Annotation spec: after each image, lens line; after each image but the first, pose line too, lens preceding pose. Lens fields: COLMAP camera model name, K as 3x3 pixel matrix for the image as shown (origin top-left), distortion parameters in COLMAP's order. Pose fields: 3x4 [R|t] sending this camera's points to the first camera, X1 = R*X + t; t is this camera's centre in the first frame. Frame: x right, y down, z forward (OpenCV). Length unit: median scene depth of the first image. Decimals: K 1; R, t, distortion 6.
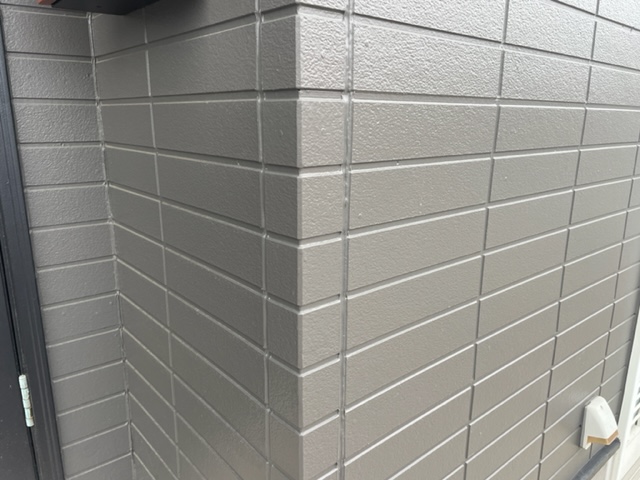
lens RADIAL K [[491.1, 0, 322.6], [0, 491.1, 240.6], [0, 0, 1]] dist [0.071356, -0.104166]
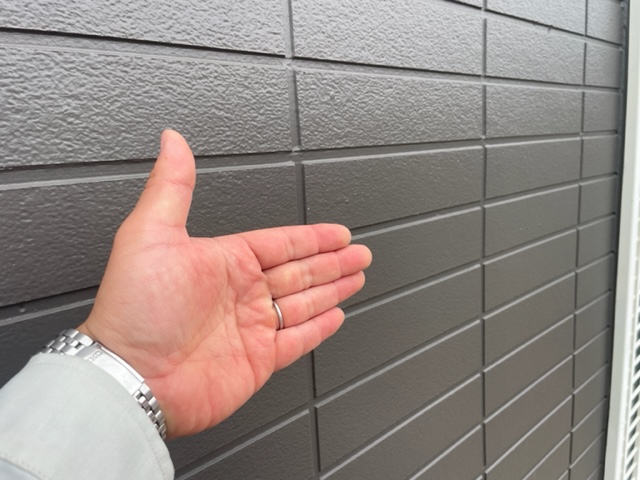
lens RADIAL K [[491.1, 0, 322.6], [0, 491.1, 240.6], [0, 0, 1]] dist [0.071356, -0.104166]
pose [[0.997655, -0.064852, 0.021879, 0.361079], [0.065899, 0.996518, -0.051081, -0.148265], [-0.018490, 0.052403, 0.998455, 0.421168]]
